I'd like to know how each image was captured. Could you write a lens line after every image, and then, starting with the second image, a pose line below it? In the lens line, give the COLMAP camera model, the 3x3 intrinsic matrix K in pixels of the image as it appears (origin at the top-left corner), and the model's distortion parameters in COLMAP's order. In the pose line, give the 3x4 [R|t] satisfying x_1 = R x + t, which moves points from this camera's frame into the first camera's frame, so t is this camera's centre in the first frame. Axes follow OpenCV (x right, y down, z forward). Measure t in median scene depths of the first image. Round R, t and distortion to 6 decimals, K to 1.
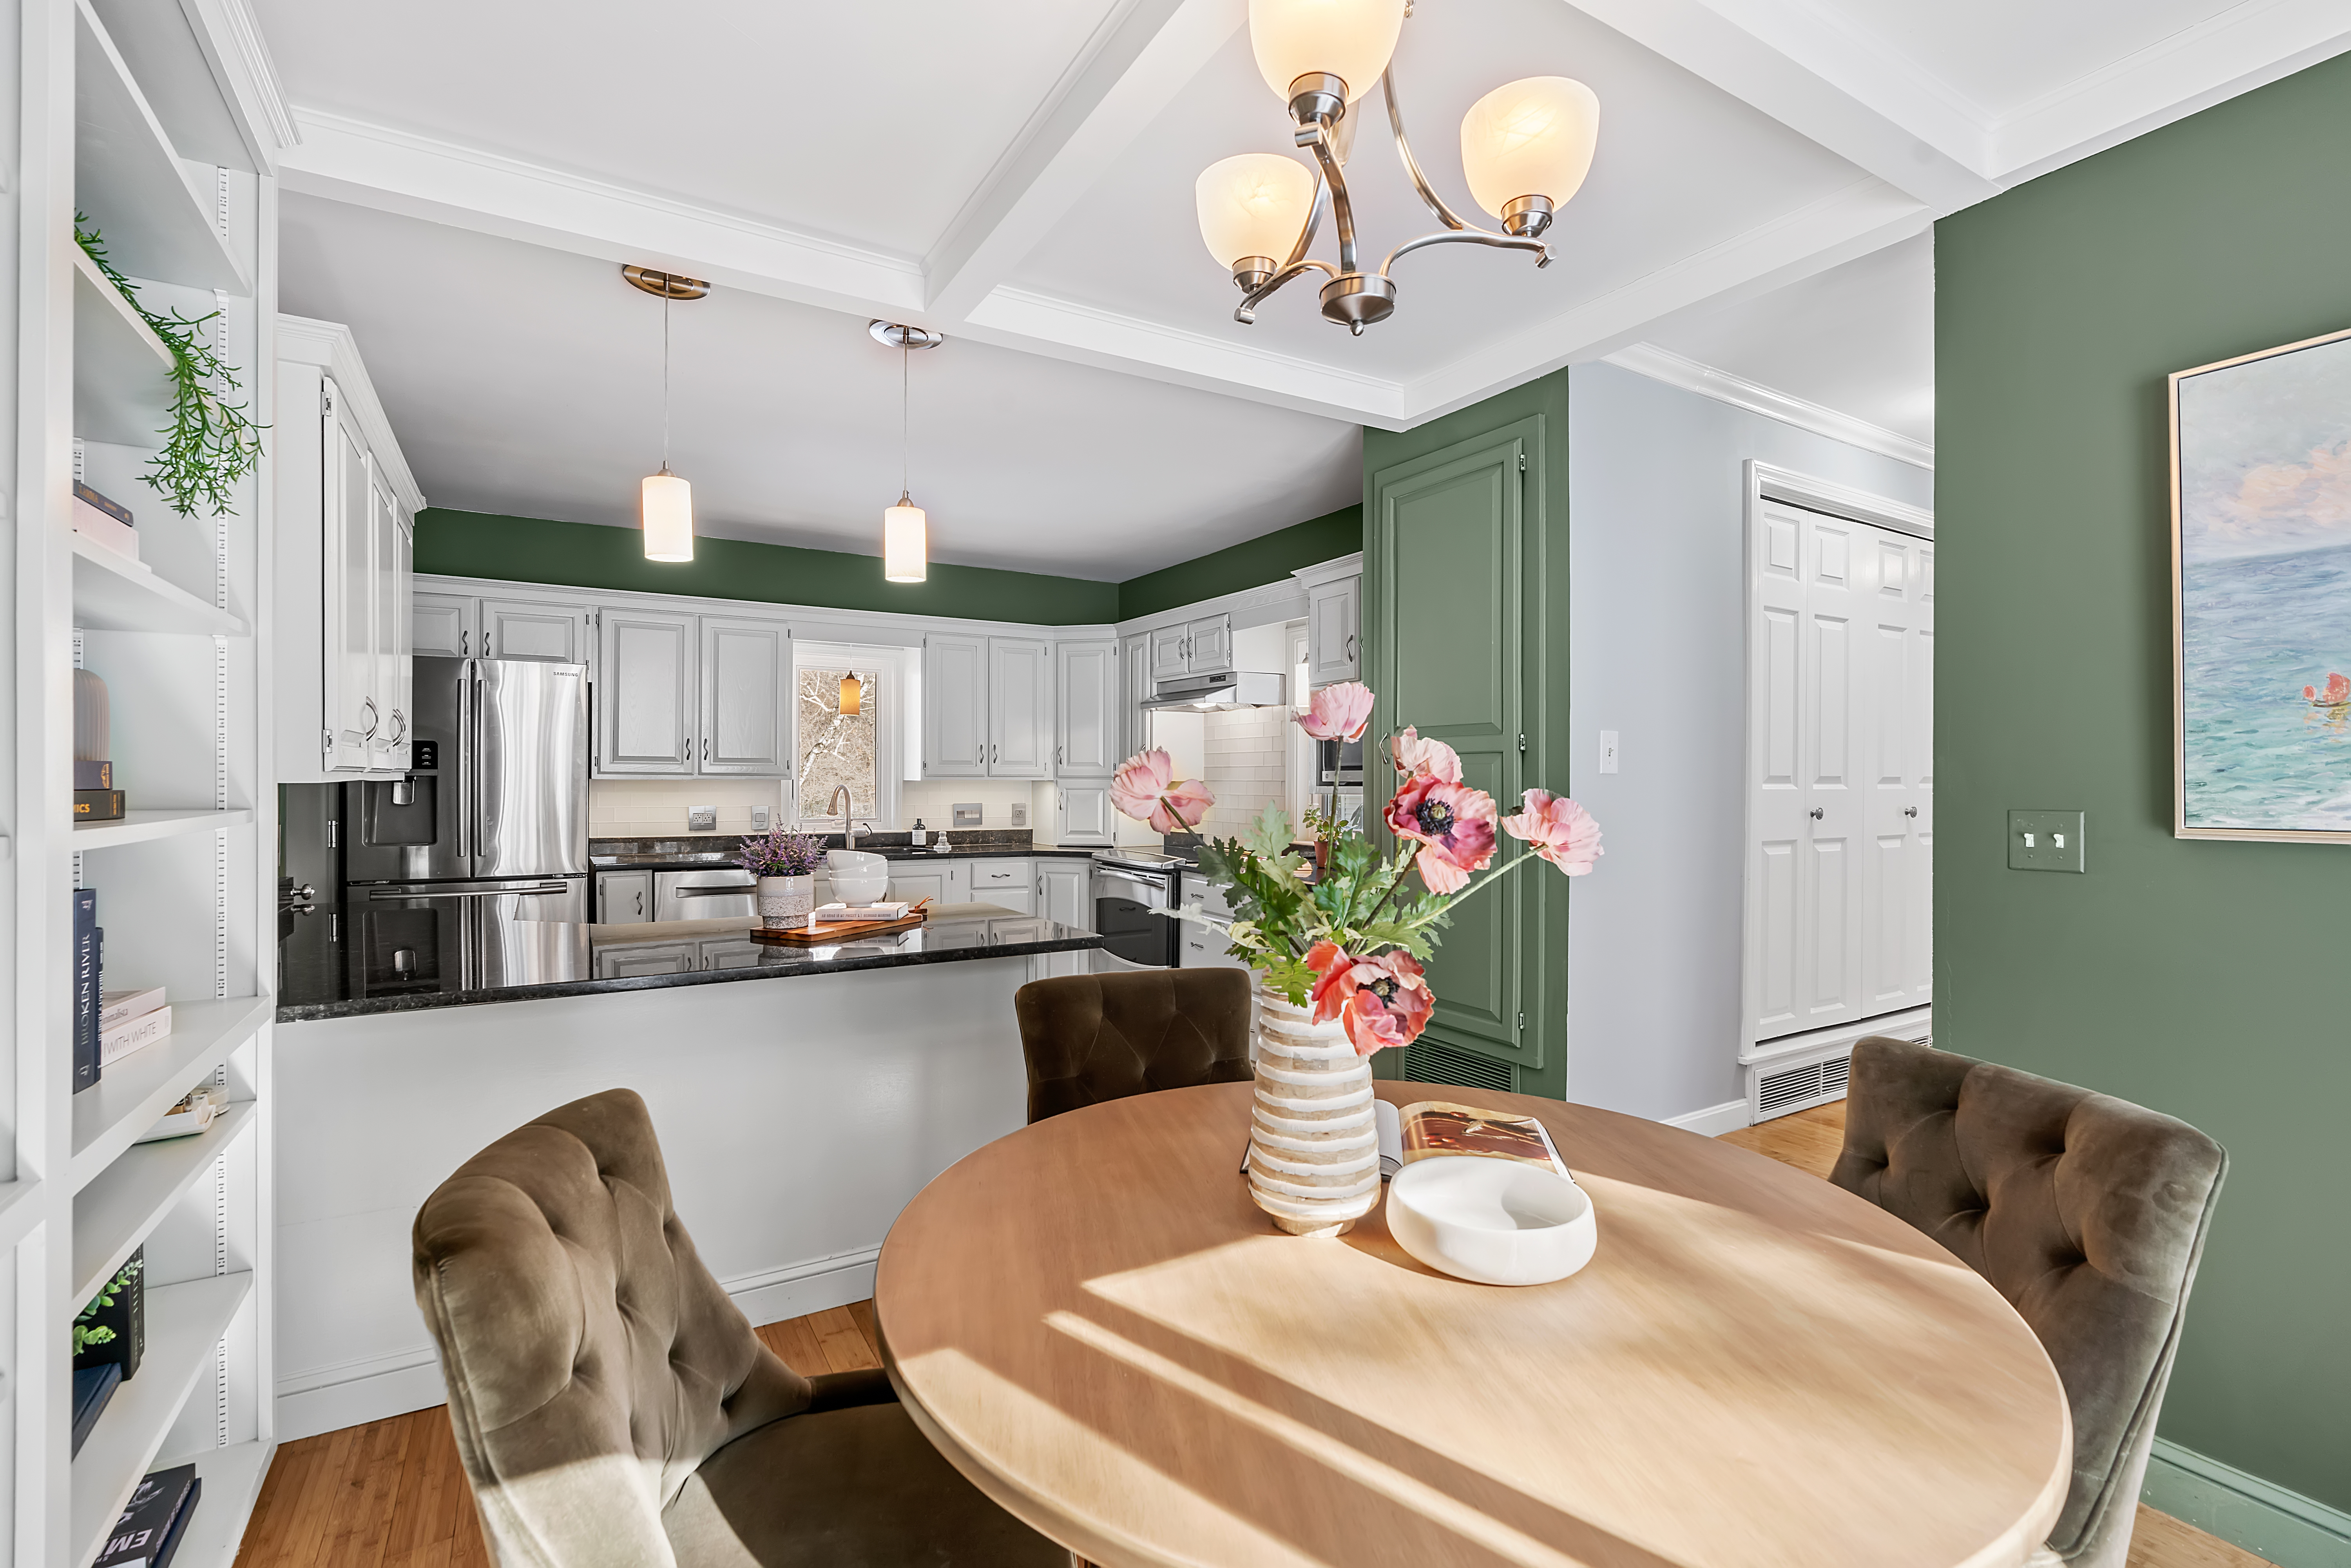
lens RADIAL K [[1048.2, 0, 1168.0], [0, 1048.2, 785.7], [0, 0, 1]] dist [-0.004341, 0.000839]
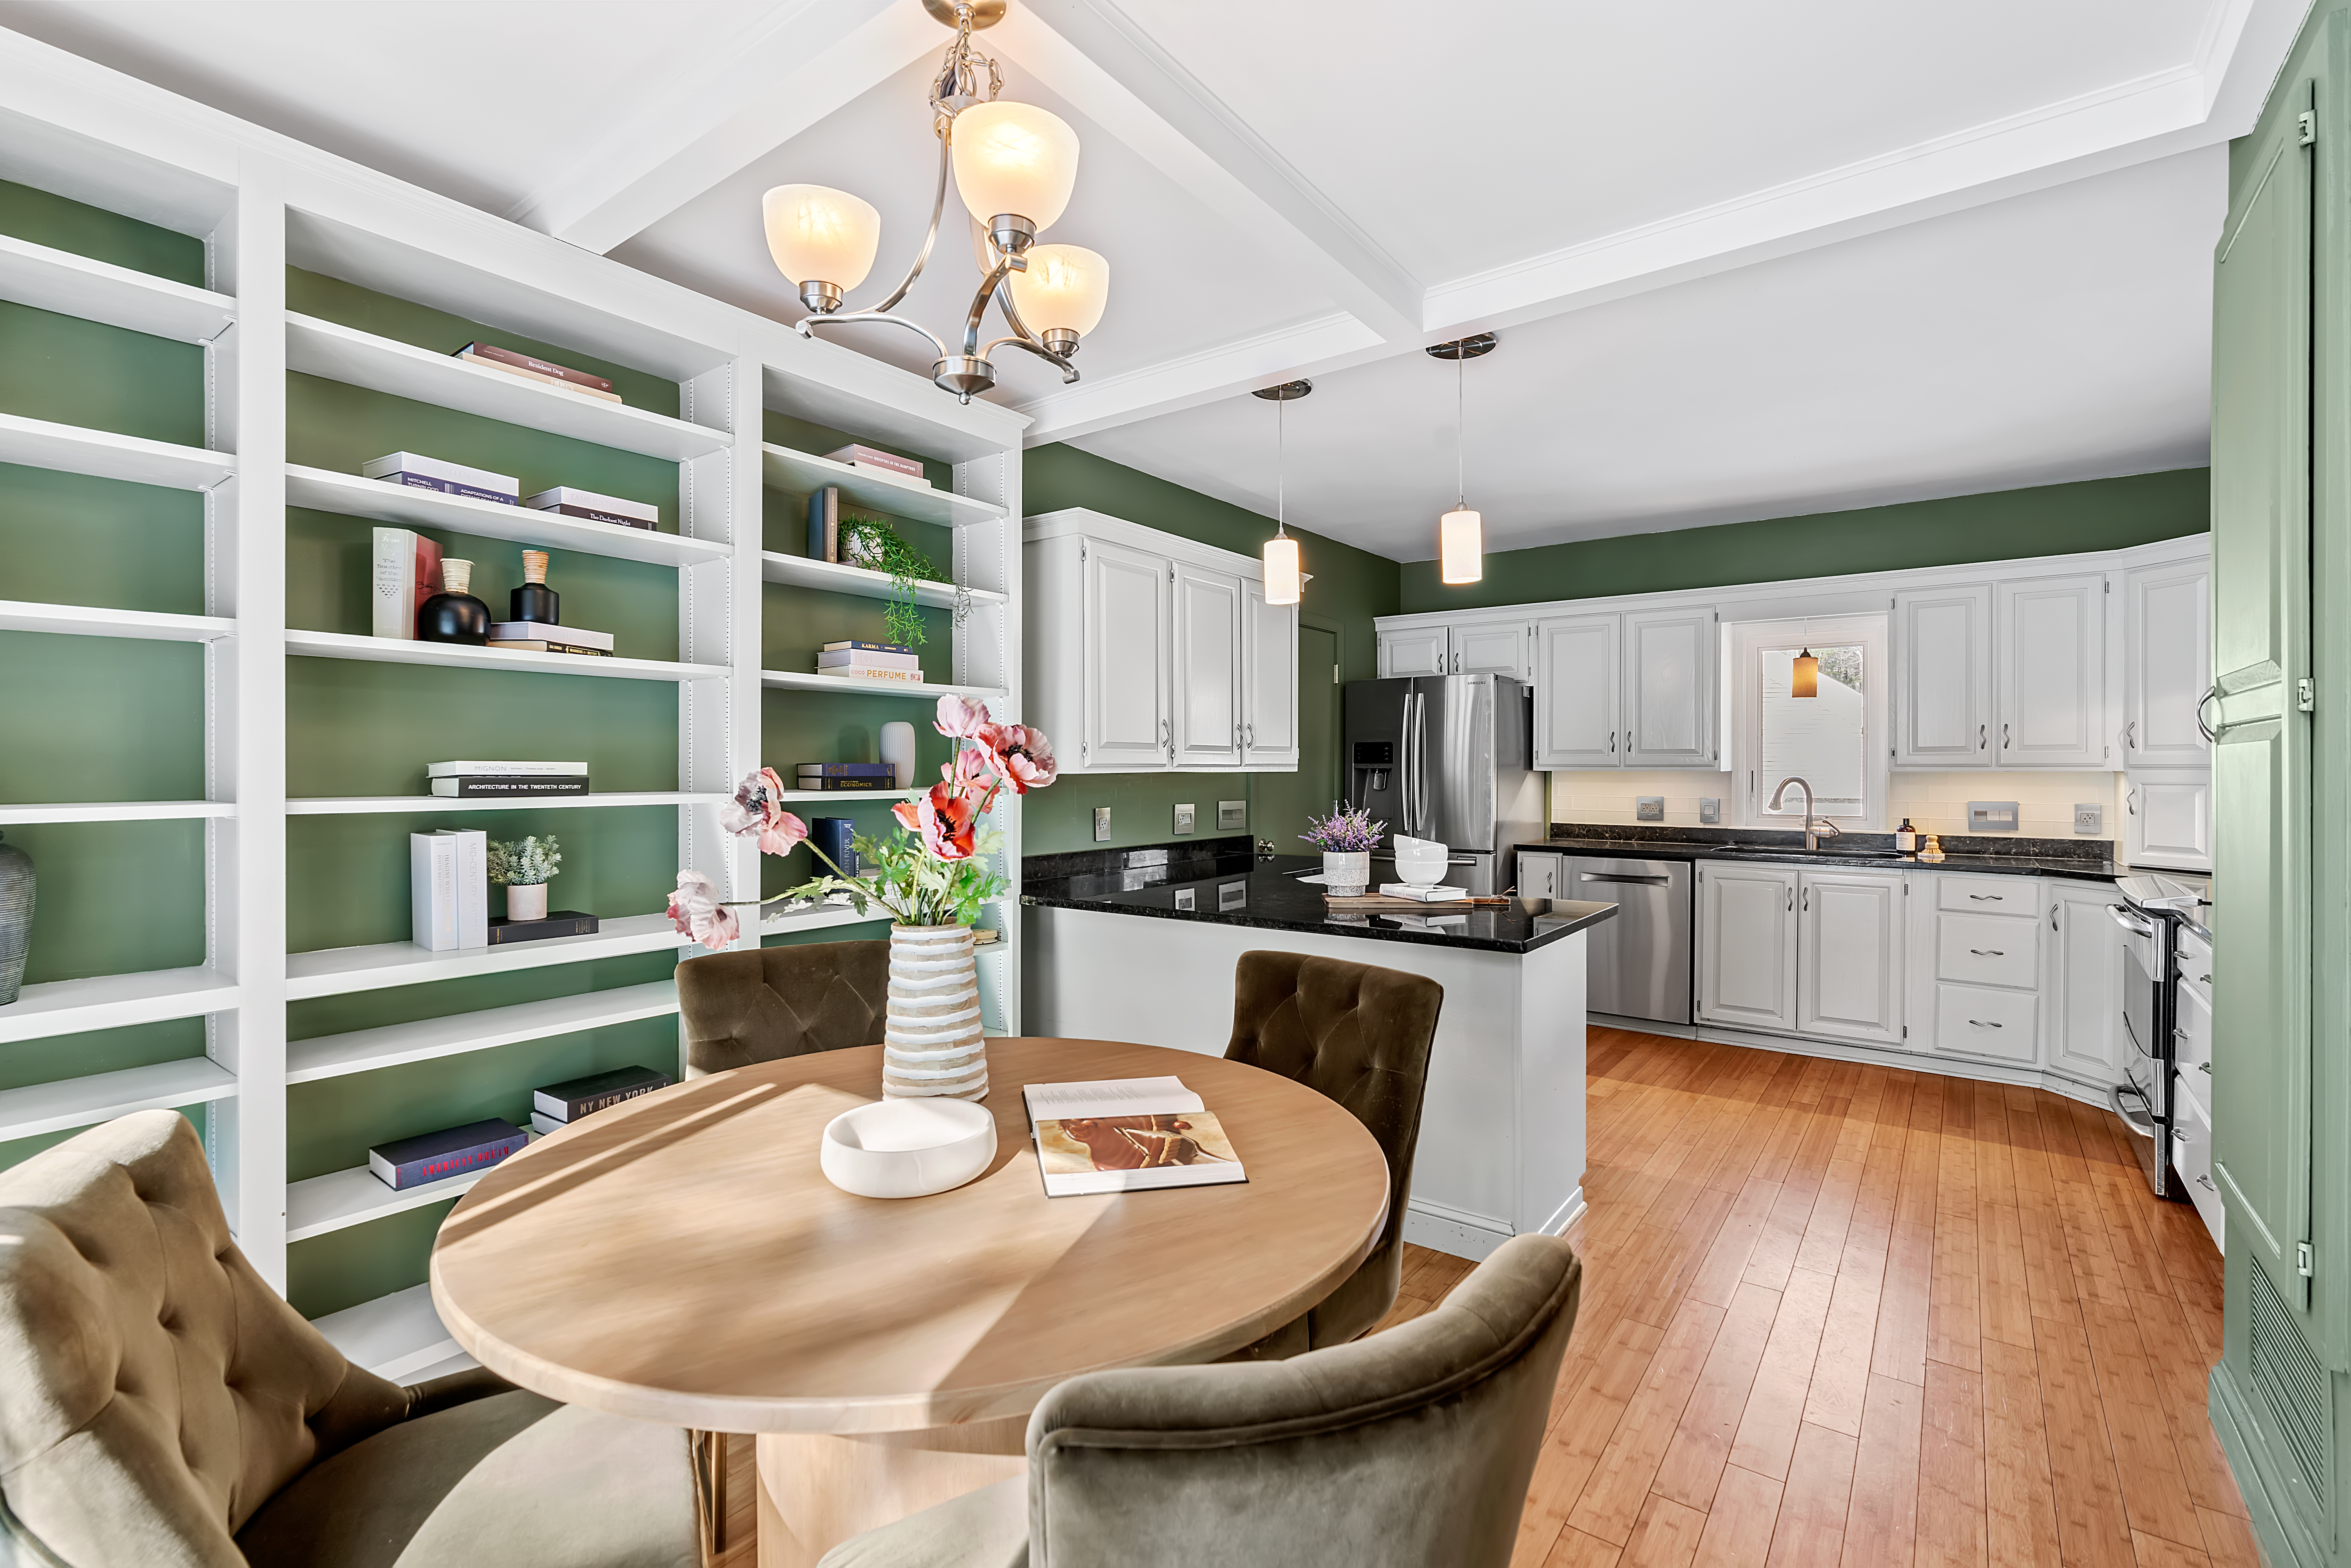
lens RADIAL K [[1048.2, 0, 1174.3], [0, 1048.2, 775.4], [0, 0, 1]] dist [-0.004341, 0.000839]
pose [[0.391739, 0.002282, -0.920073, 0.296701], [-0.004034, 0.999992, 0.000762, -0.000346], [0.920067, 0.003413, 0.391745, 0.162035]]
